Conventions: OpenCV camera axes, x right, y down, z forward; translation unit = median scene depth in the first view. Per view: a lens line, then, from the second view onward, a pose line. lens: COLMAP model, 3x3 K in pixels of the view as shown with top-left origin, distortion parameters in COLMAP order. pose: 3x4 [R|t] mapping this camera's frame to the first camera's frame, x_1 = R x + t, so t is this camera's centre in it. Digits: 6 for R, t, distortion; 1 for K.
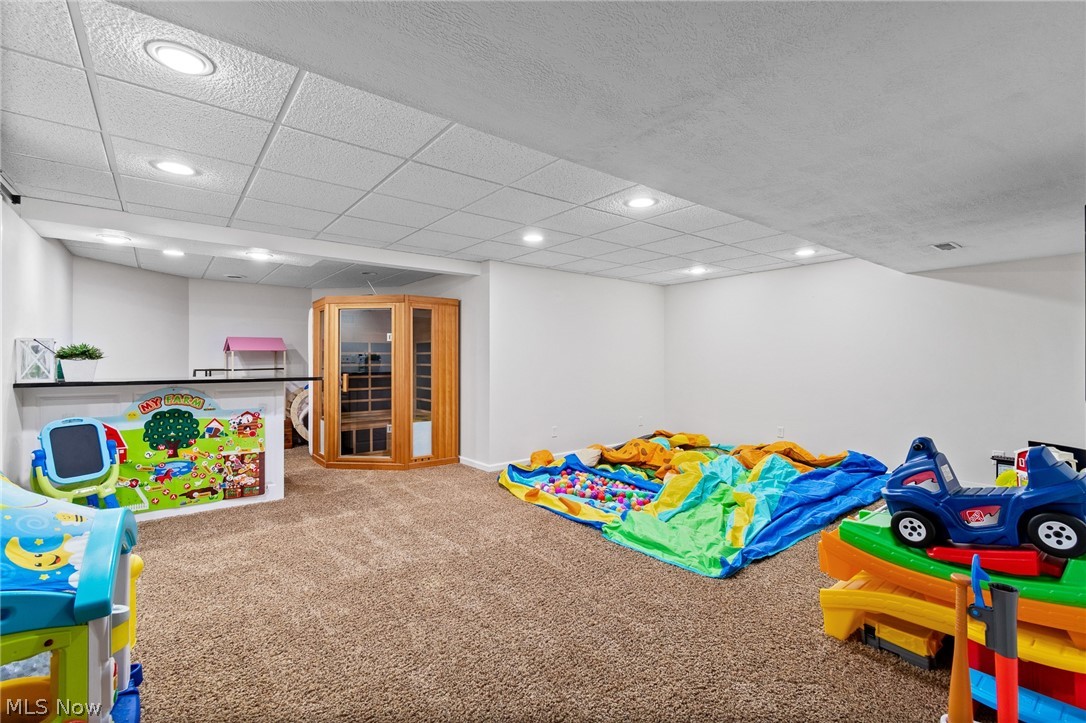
lens RADIAL K [[485.1, 0, 550.3], [0, 485.1, 360.0], [0, 0, 1]] dist [0.002381, -0.001308]
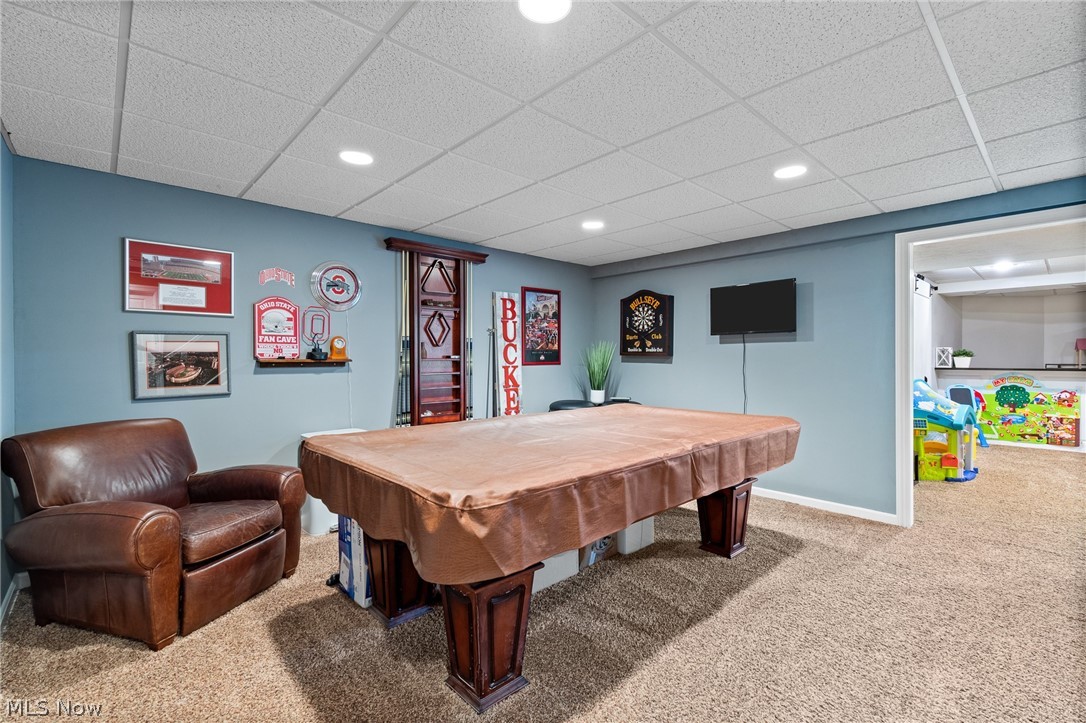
lens RADIAL K [[485.1, 0, 550.2], [0, 485.1, 359.9], [0, 0, 1]] dist [0.002381, -0.001308]
pose [[0.077533, 0.006952, -0.996966, 0.825456], [0.006462, 0.999951, 0.007475, -0.012874], [0.996969, -0.007022, 0.077485, -0.785063]]
